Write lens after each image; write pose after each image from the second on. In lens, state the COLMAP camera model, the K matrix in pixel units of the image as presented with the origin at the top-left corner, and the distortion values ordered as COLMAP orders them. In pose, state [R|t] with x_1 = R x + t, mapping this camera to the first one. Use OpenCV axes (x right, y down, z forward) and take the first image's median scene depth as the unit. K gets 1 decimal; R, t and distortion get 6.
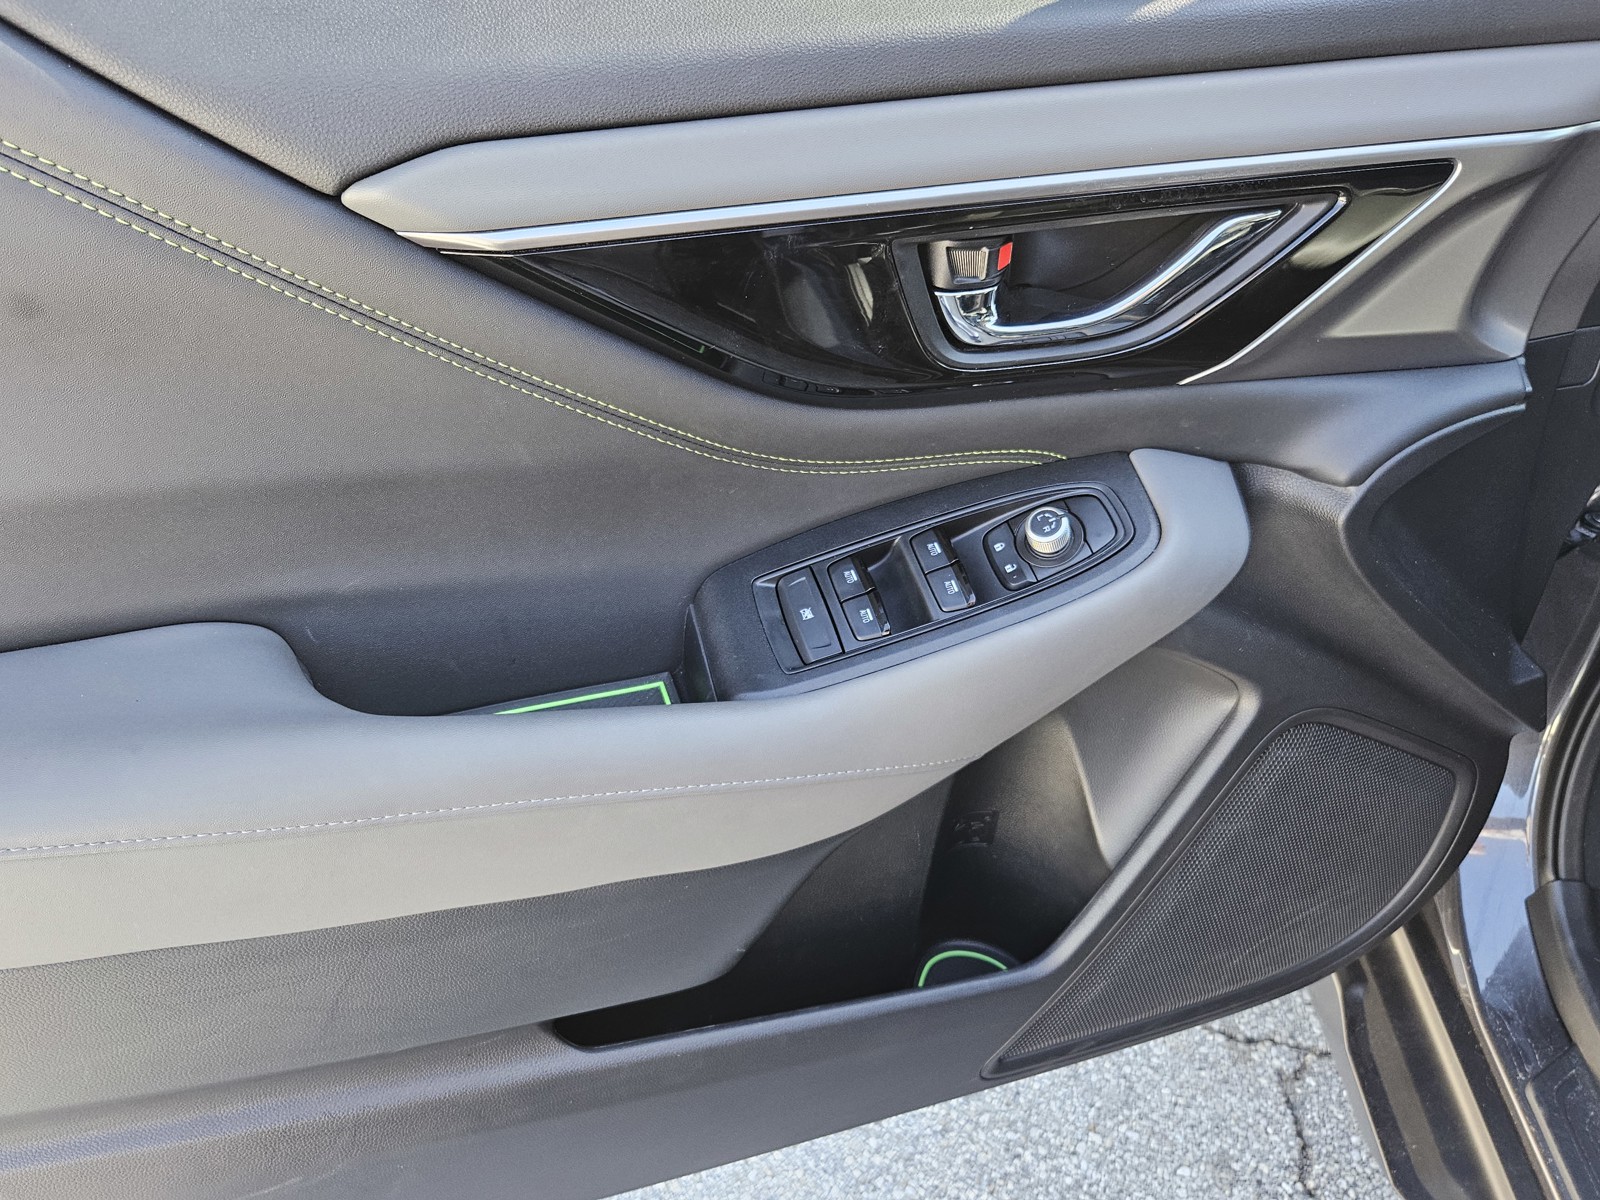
lens RADIAL K [[1076.0, 0, 797.2], [0, 1076.0, 600.5], [0, 0, 1]] dist [0.002008, 0.000182]
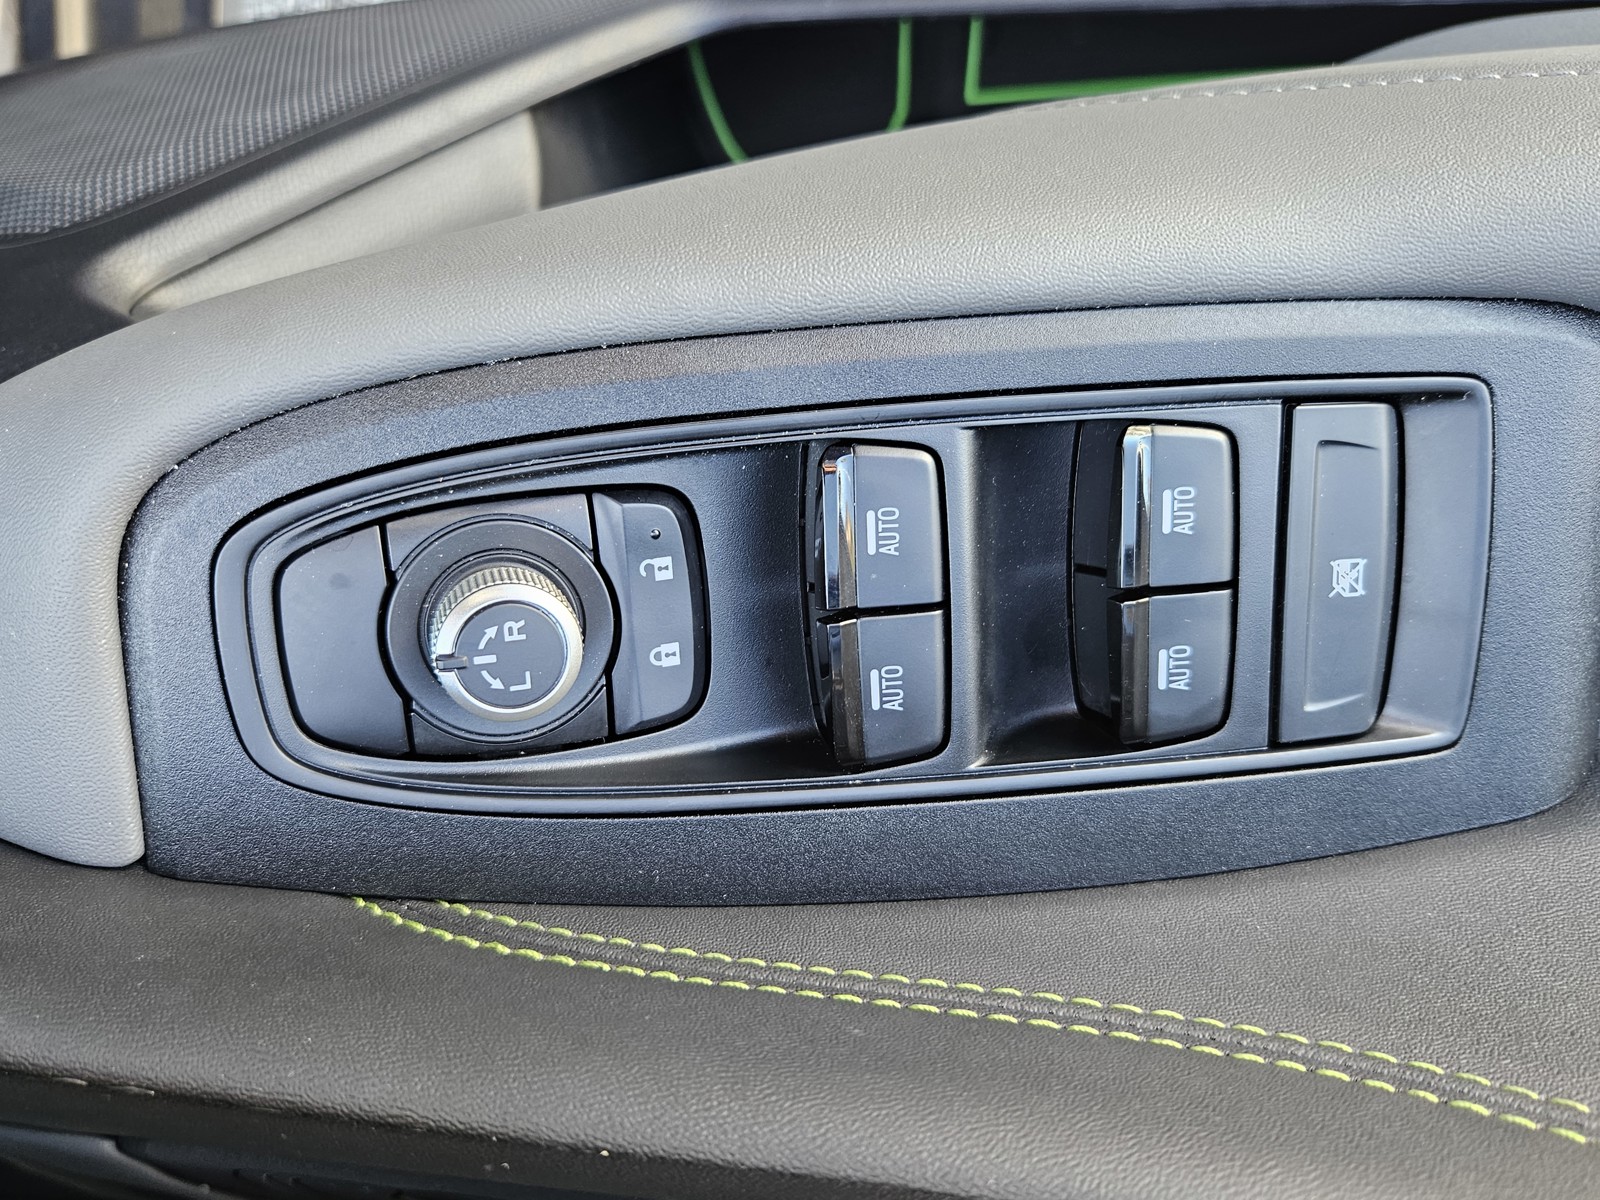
lens RADIAL K [[1307.2, 0, 798.1], [0, 1307.2, 598.6], [0, 0, 1]] dist [-0.000254, -0.002341]
pose [[-0.969967, -0.242719, 0.015859, 0.148843], [0.237178, -0.929332, 0.282998, -0.131994], [-0.053950, 0.278260, 0.958990, 0.634615]]
